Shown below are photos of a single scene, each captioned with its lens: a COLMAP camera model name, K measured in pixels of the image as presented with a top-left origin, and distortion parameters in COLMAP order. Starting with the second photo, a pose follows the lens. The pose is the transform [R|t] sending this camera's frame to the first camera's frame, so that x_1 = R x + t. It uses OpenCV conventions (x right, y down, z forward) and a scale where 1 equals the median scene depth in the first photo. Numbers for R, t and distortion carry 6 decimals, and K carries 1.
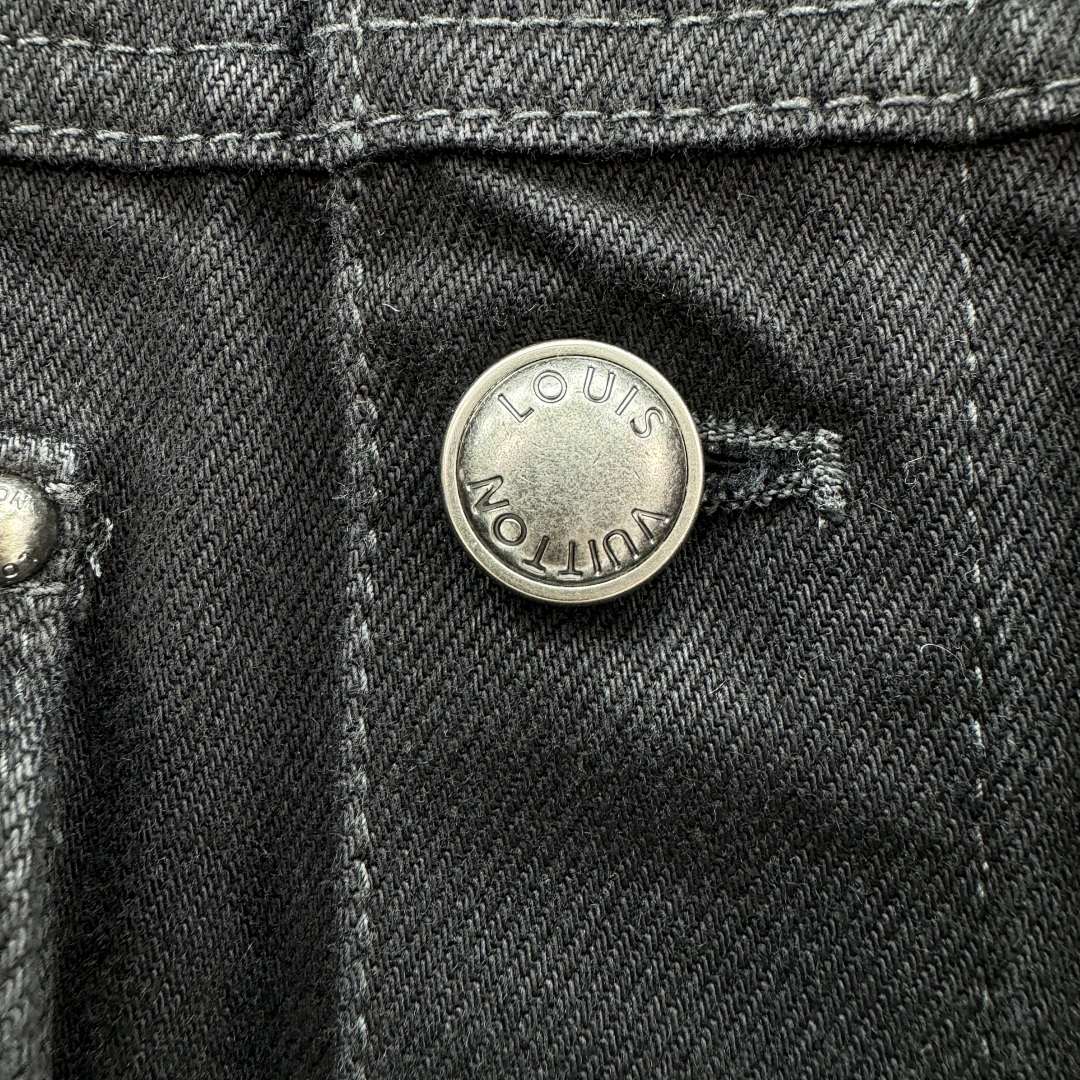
lens RADIAL K [[1058.9, 0, 540.6], [0, 1058.9, 433.2], [0, 0, 1]] dist [-0.009941, -0.013523]
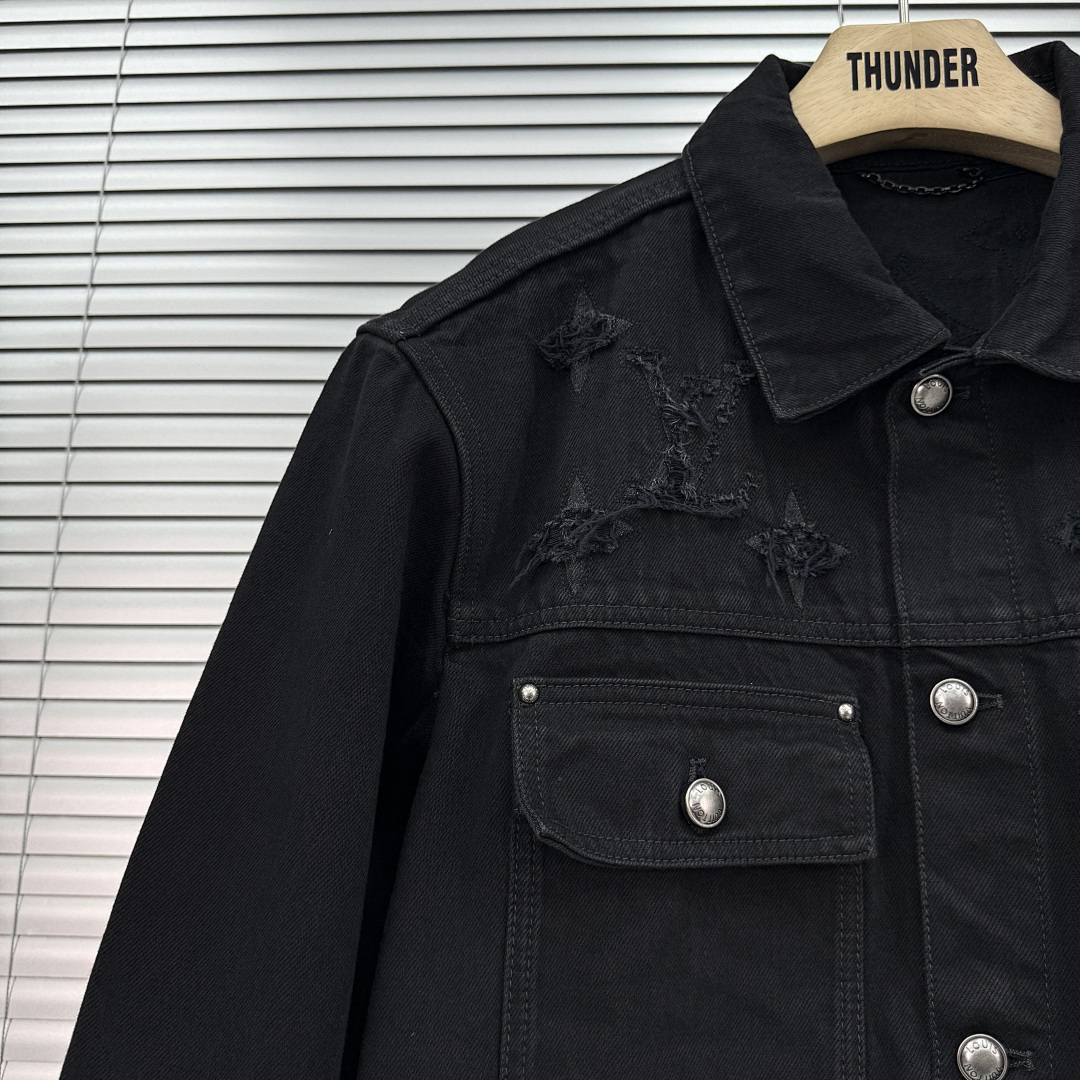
lens RADIAL K [[978.3, 0, 540.9], [0, 978.3, 553.6], [0, 0, 1]] dist [0.011428, -0.083236]
pose [[0.976649, -0.026887, -0.213150, -1.000464], [-0.011588, 0.984101, -0.177232, 0.209668], [0.214526, 0.175564, 0.960810, -4.718344]]
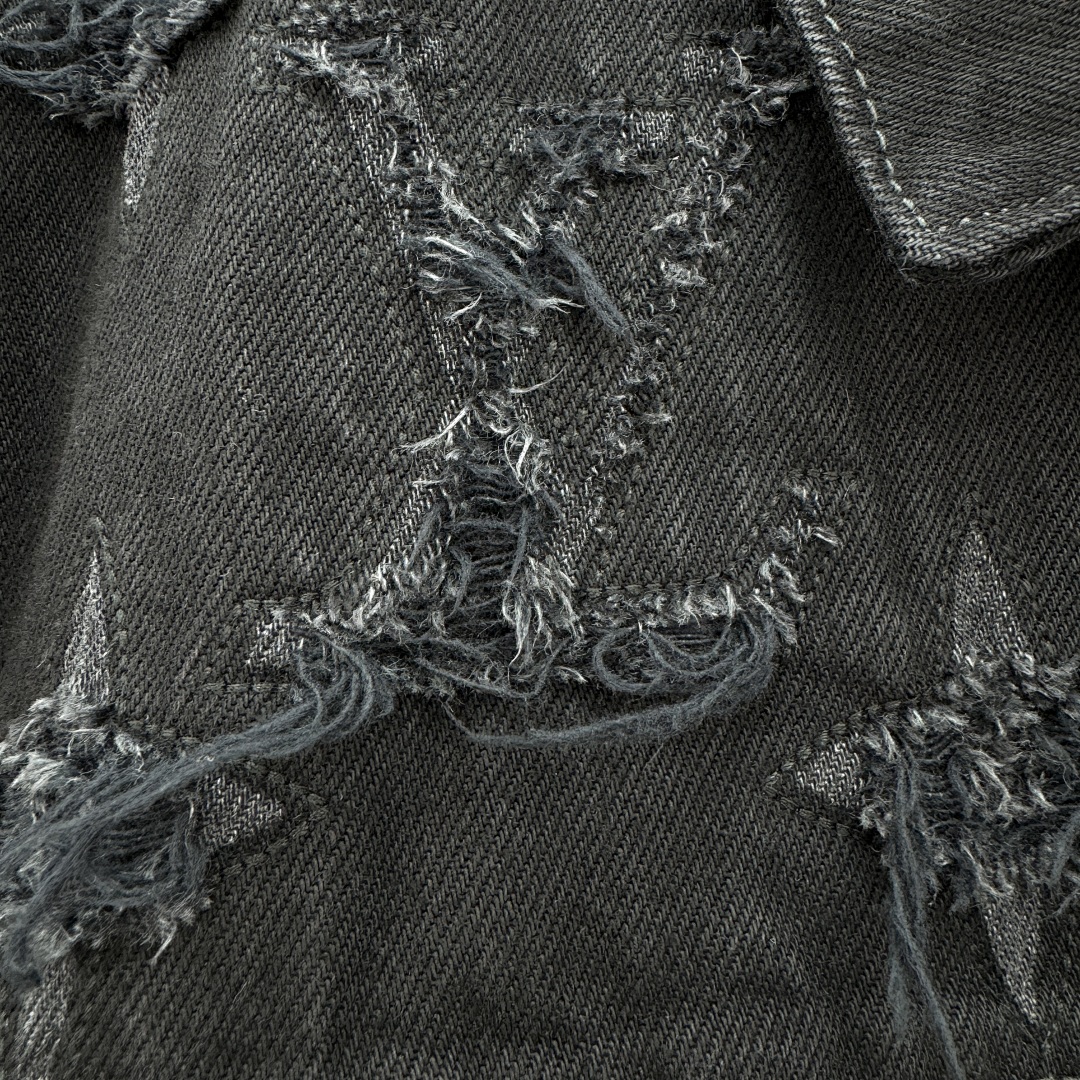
lens RADIAL K [[1058.9, 0, 540.6], [0, 1058.9, 433.2], [0, 0, 1]] dist [-0.009941, -0.013523]
pose [[0.953224, -0.068220, -0.294465, -0.920035], [0.043349, 0.994981, -0.090185, -1.222324], [0.299139, 0.073202, 0.951397, -0.654276]]
